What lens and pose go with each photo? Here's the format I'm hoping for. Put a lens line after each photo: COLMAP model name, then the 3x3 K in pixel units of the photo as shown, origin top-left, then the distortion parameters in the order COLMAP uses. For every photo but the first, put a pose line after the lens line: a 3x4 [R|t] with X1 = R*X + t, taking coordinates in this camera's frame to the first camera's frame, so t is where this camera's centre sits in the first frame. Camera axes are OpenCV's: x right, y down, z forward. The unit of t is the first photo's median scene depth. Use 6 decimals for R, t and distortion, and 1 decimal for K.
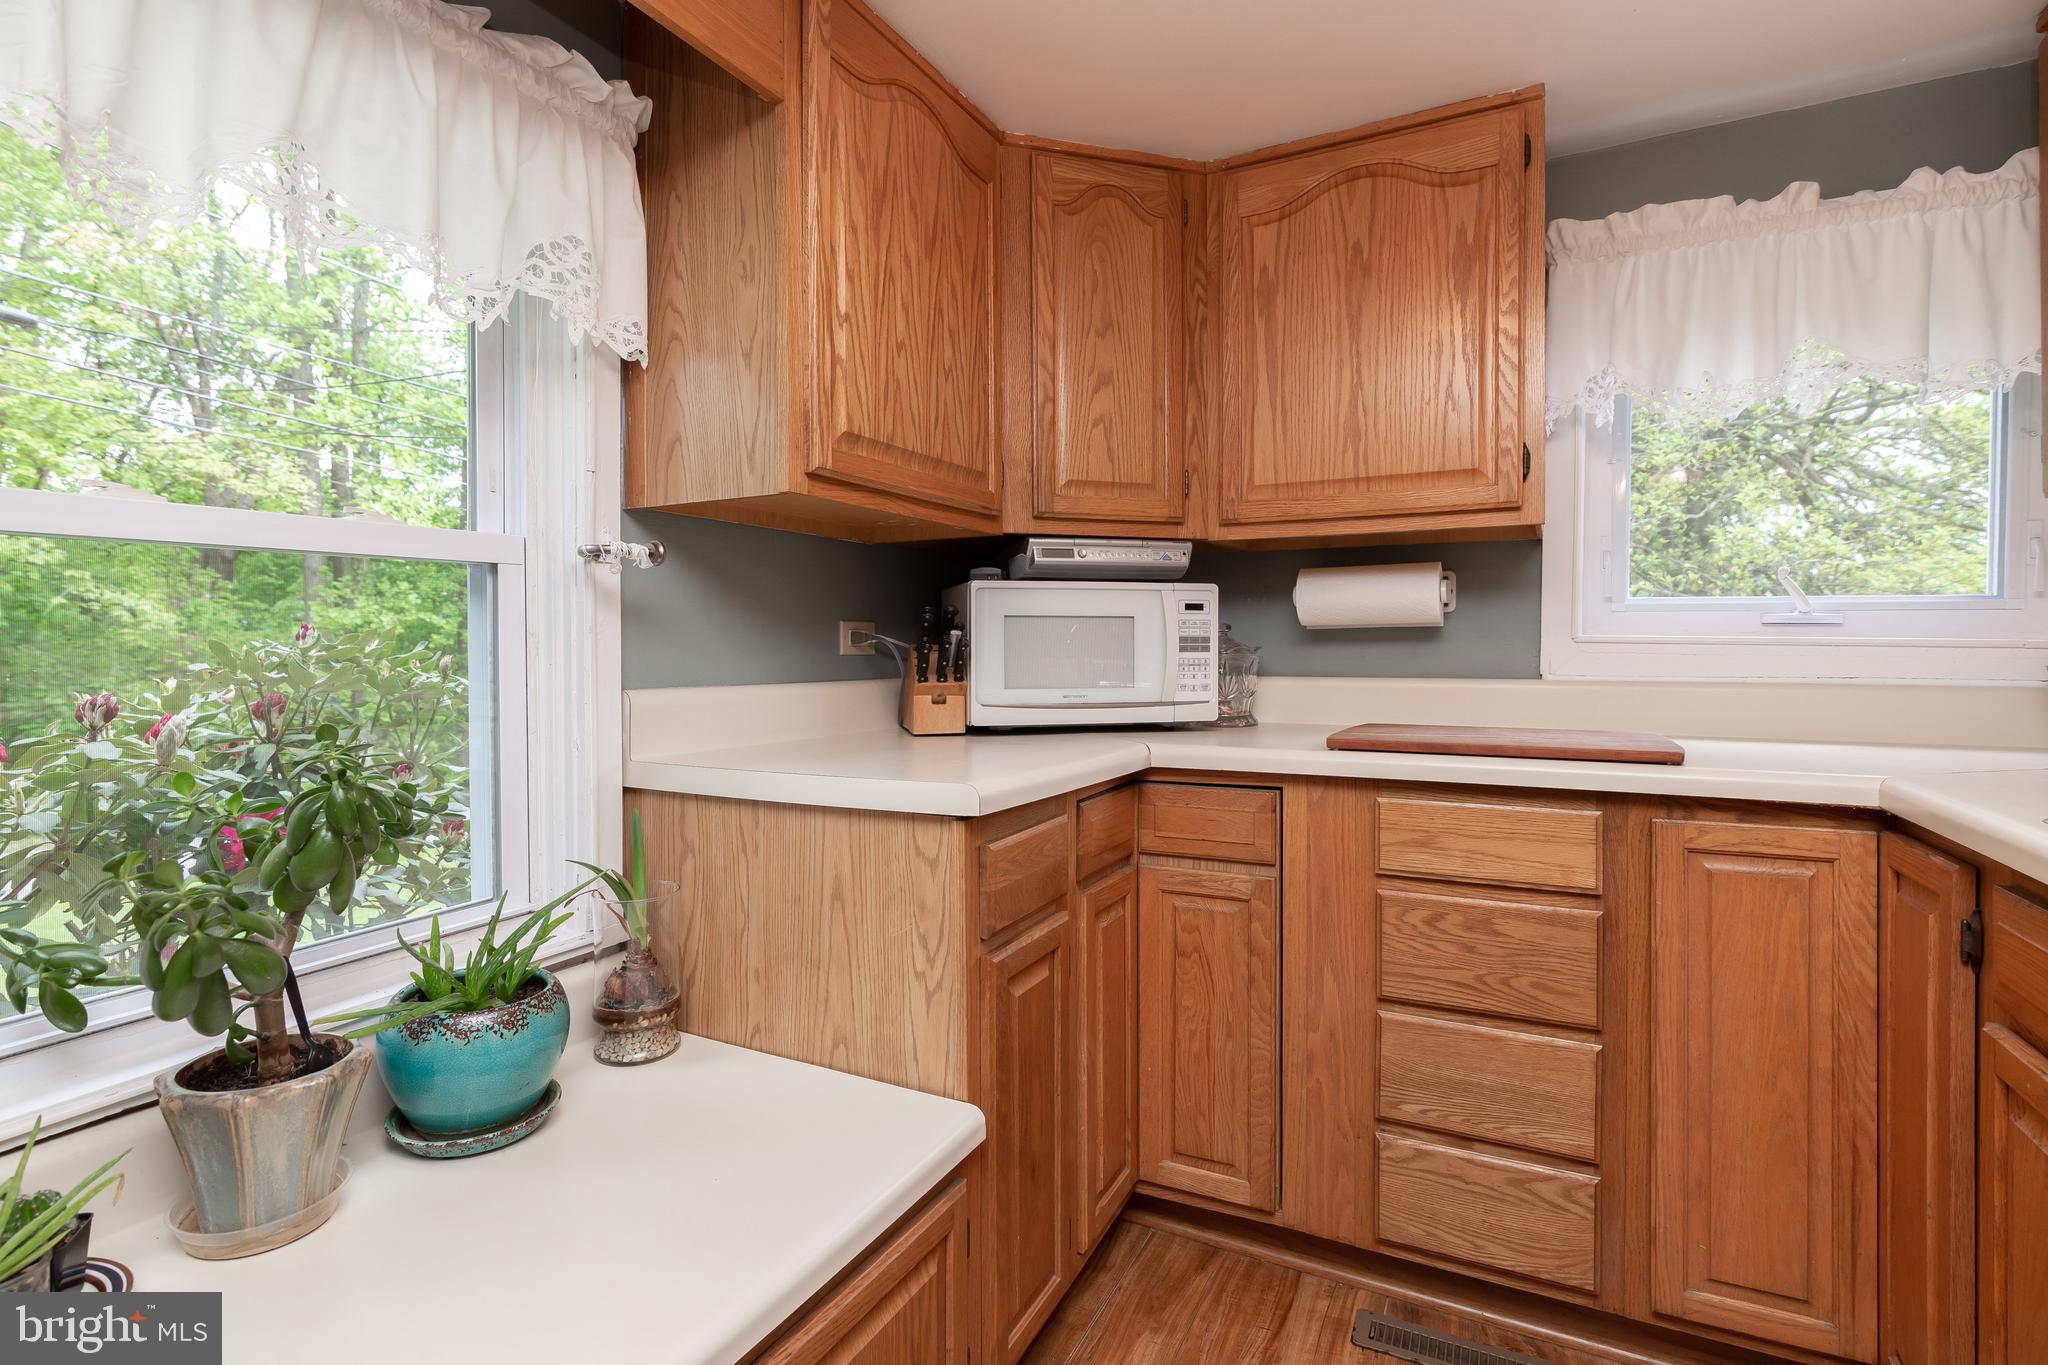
lens RADIAL K [[777.9, 0, 1091.4], [0, 777.9, 637.7], [0, 0, 1]] dist [-0.006887, -0.000042]
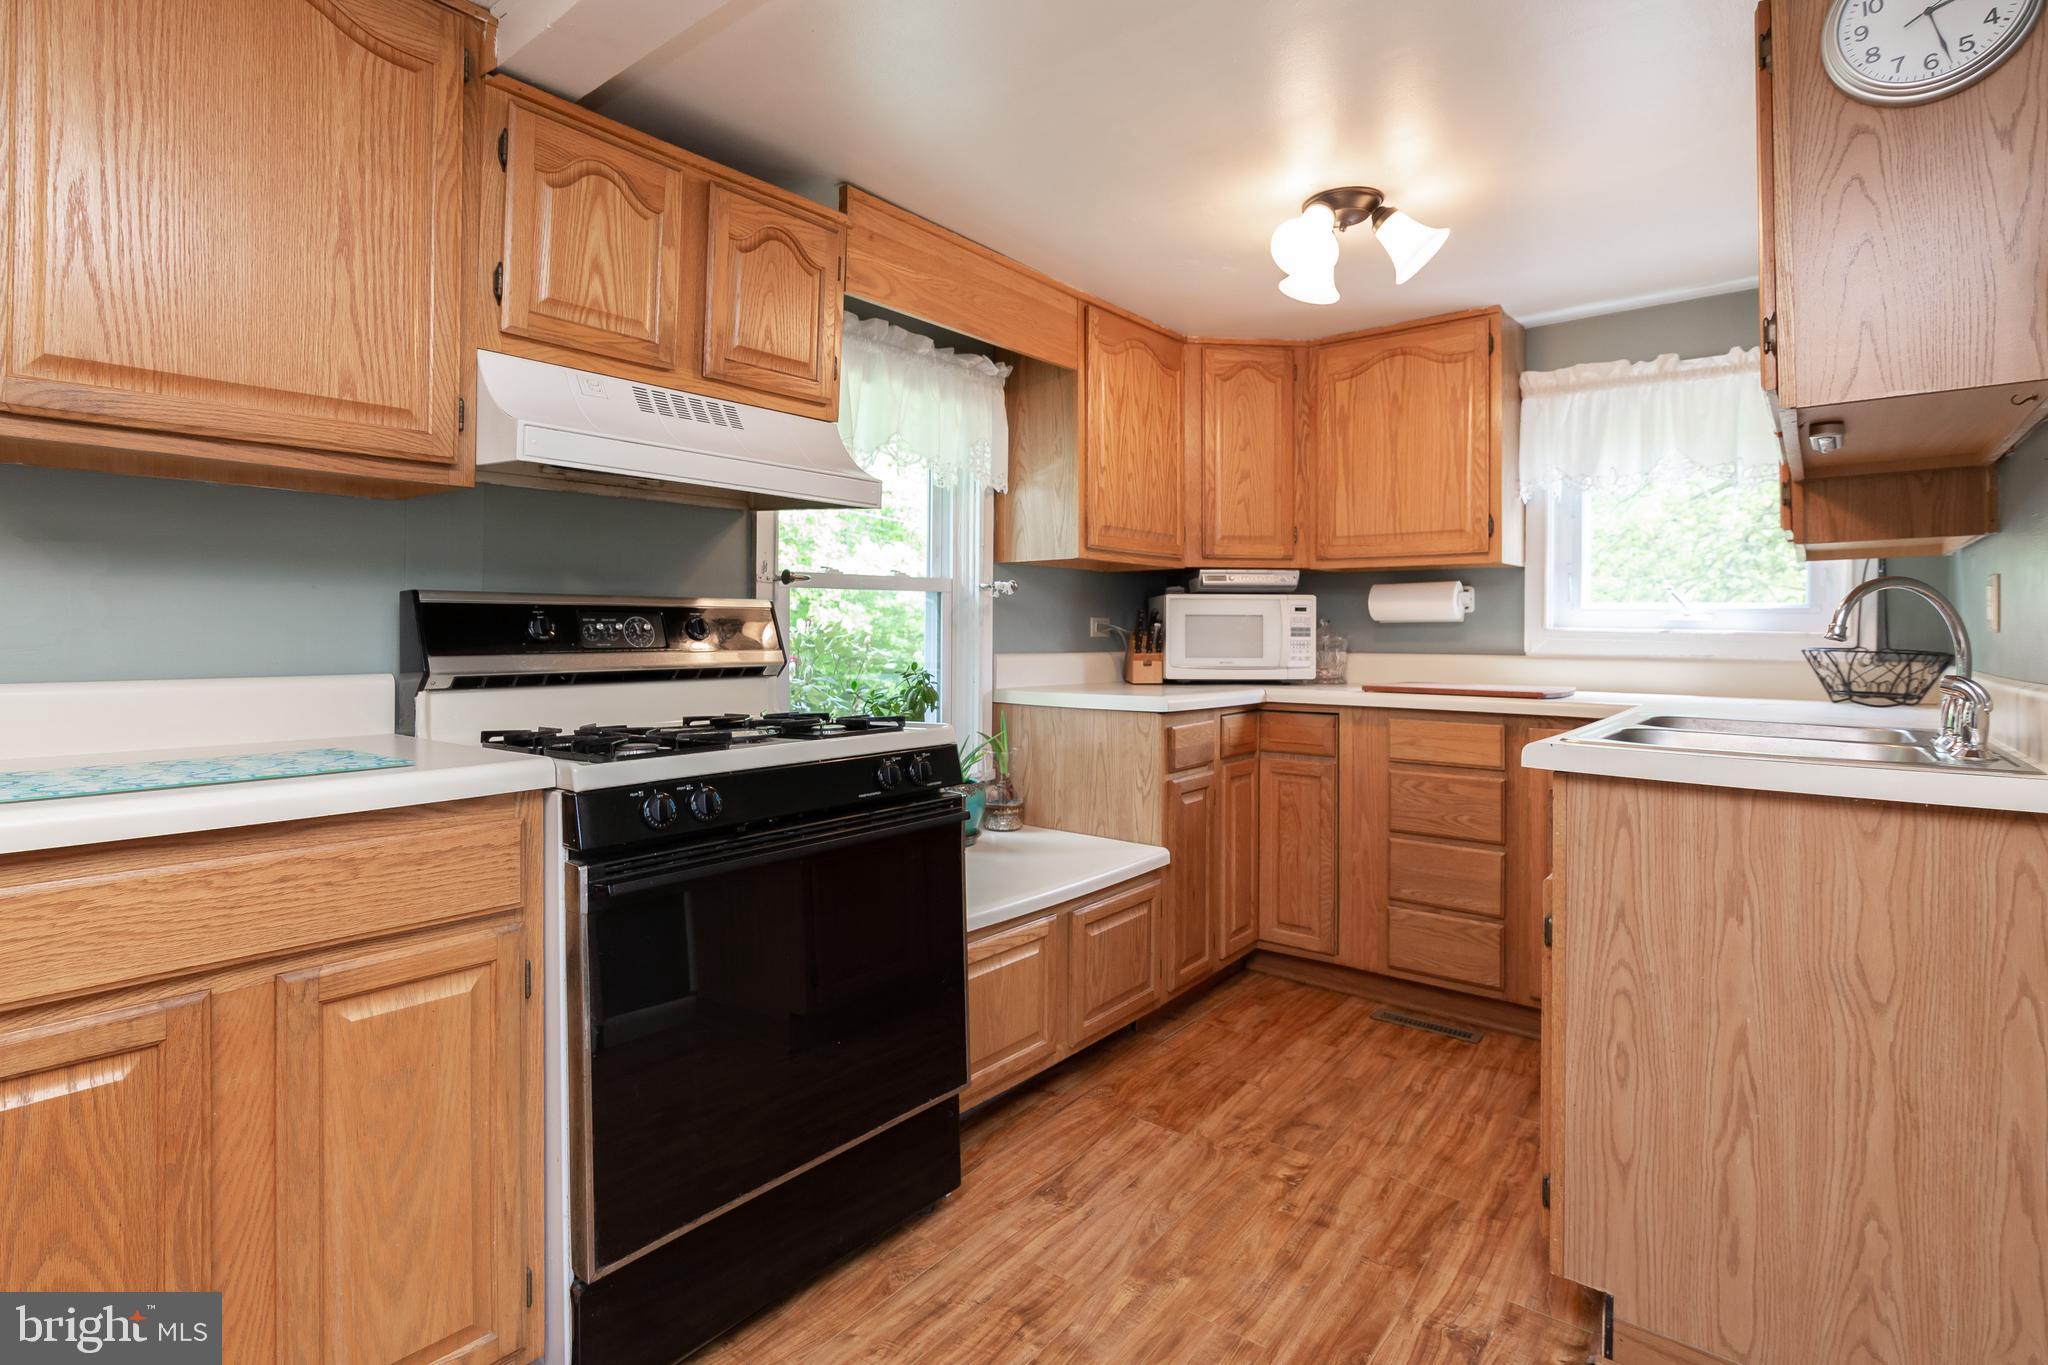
lens RADIAL K [[973.1, 0, 1068.0], [0, 973.1, 604.8], [0, 0, 1]] dist [-0.007511, 0.001116]
pose [[0.965638, 0.002053, -0.259882, 0.219050], [-0.006649, 0.999837, -0.016808, -0.013231], [0.259805, 0.017959, 0.965494, -1.277177]]
